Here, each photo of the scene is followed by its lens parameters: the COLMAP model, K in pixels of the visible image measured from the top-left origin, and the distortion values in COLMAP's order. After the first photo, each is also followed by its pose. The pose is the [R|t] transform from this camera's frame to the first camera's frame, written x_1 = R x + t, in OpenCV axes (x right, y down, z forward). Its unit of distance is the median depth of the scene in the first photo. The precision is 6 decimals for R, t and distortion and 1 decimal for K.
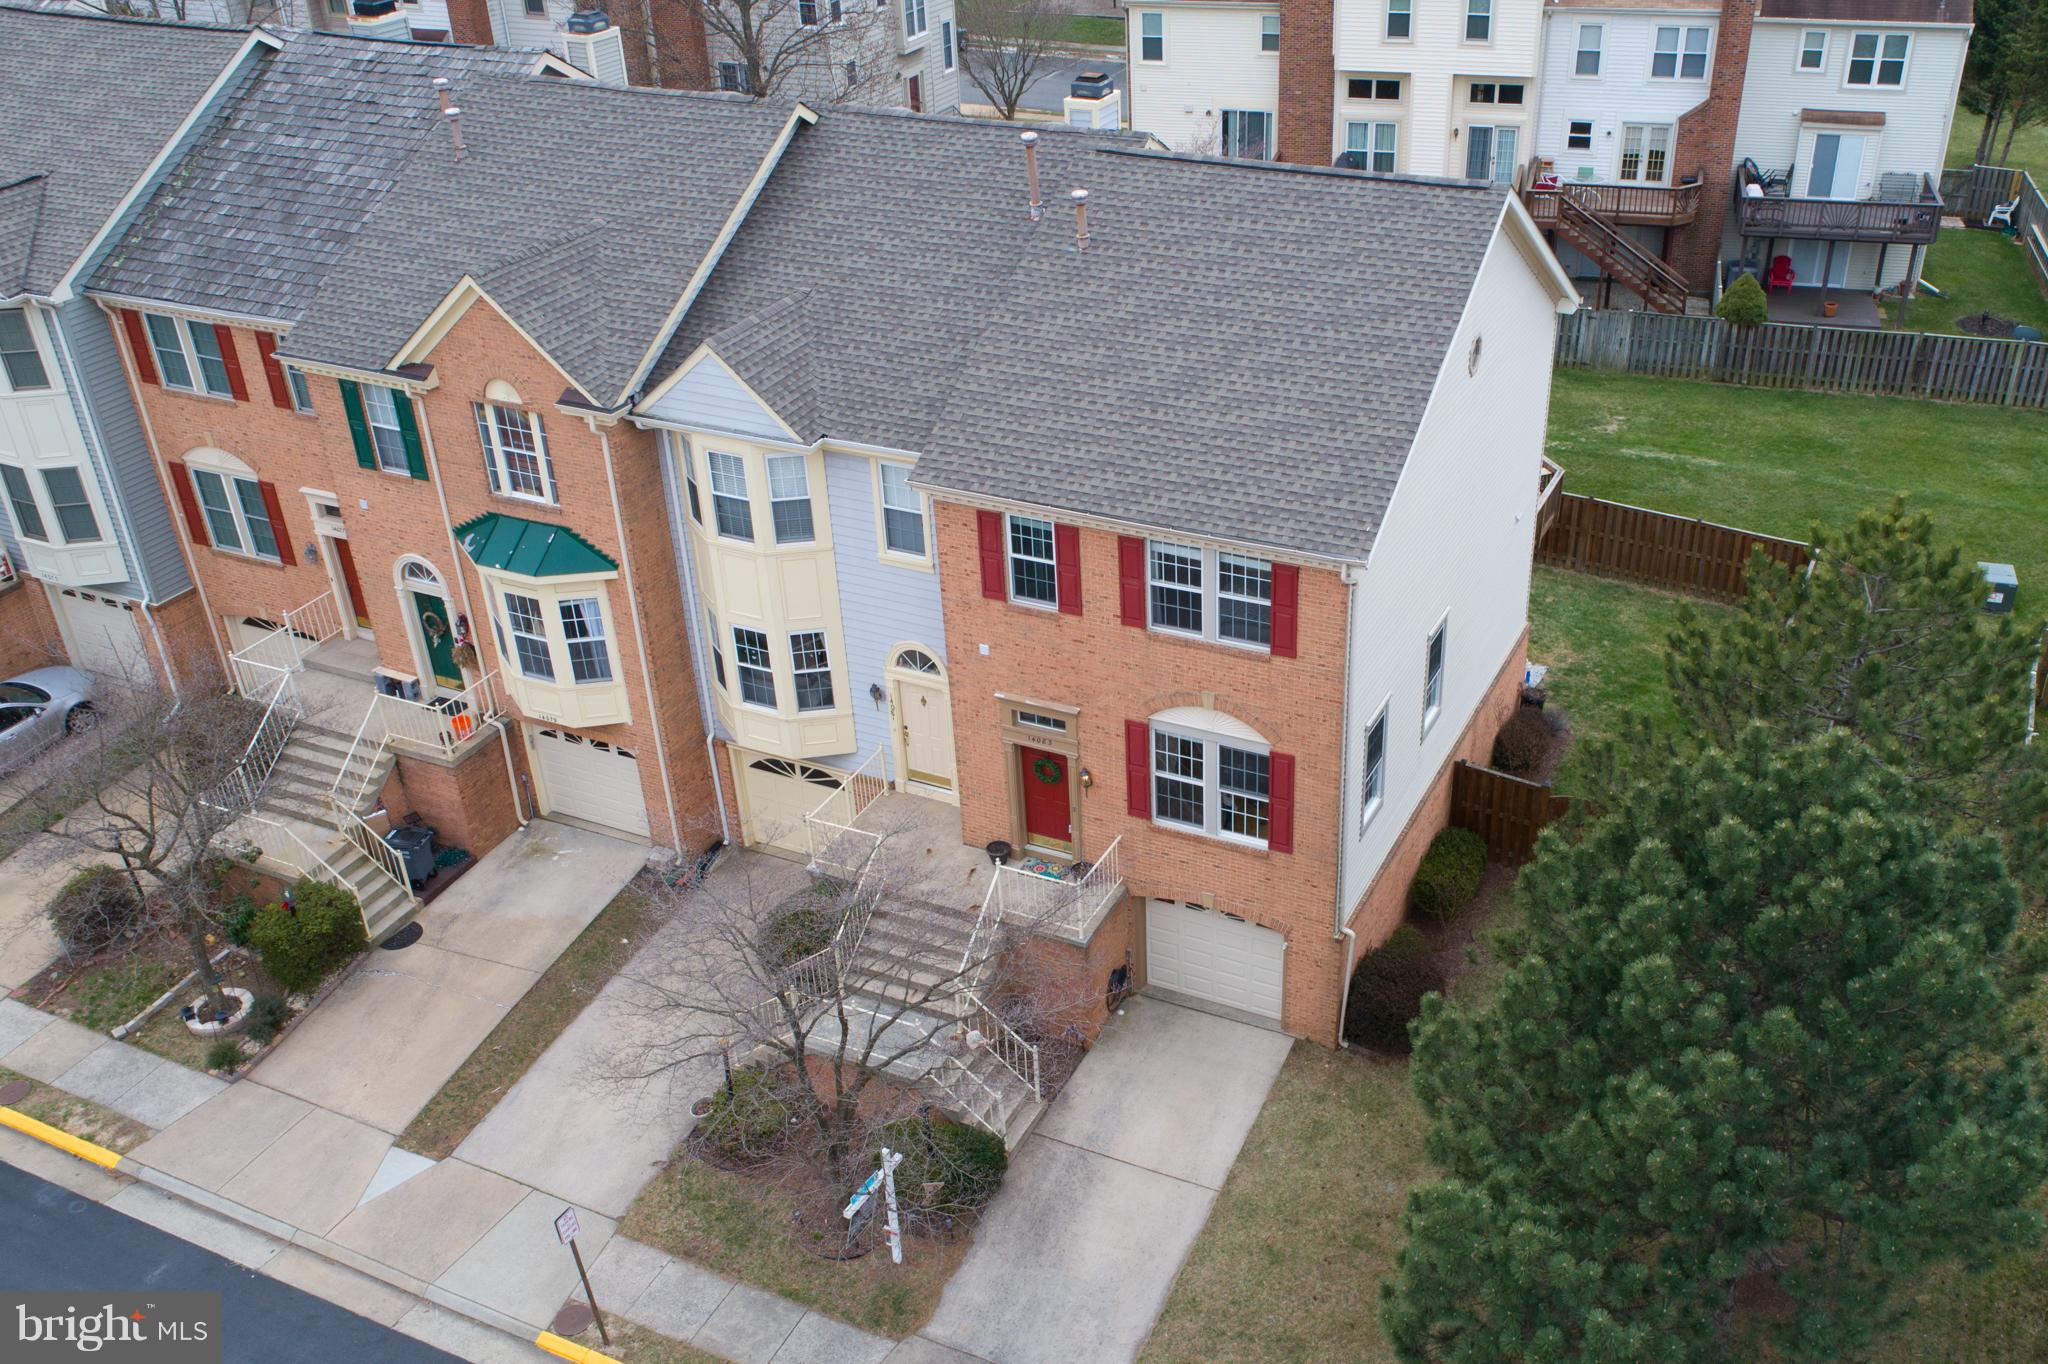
lens RADIAL K [[1937.0, 0, 1024.0], [0, 1937.0, 682.0], [0, 0, 1]] dist [0.008270, -0.005414]
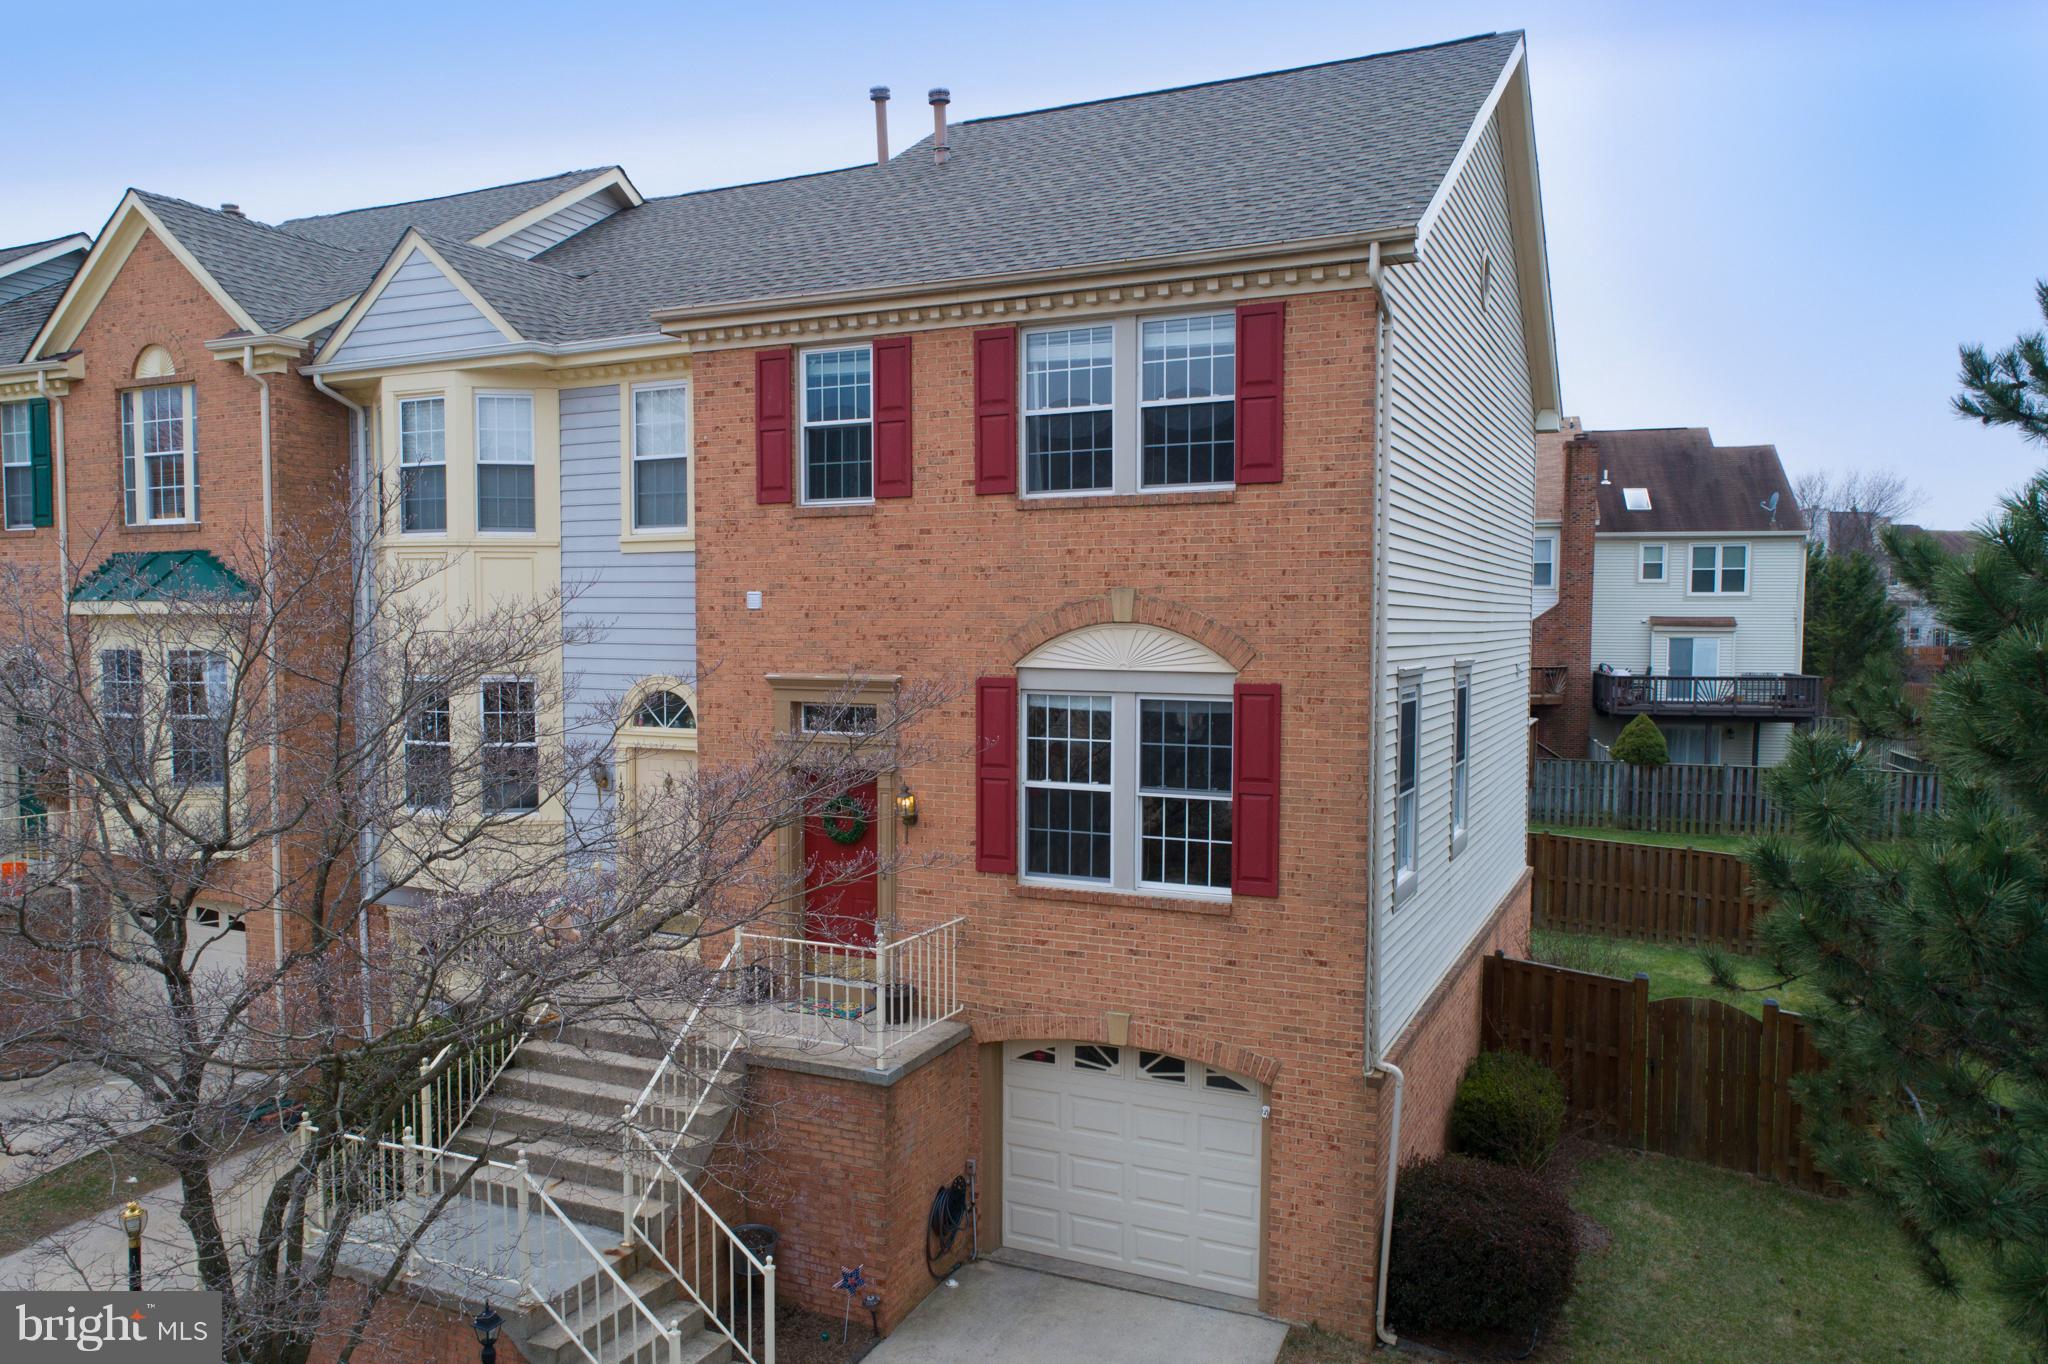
lens RADIAL K [[1489.7, 0, 920.6], [0, 1489.7, 684.9], [0, 0, 1]] dist [0.002140, 0.002486]
pose [[0.998663, 0.051012, -0.008413, 0.037619], [-0.049229, 0.888510, -0.456210, 0.219480], [-0.015797, 0.456014, 0.889833, 0.577716]]
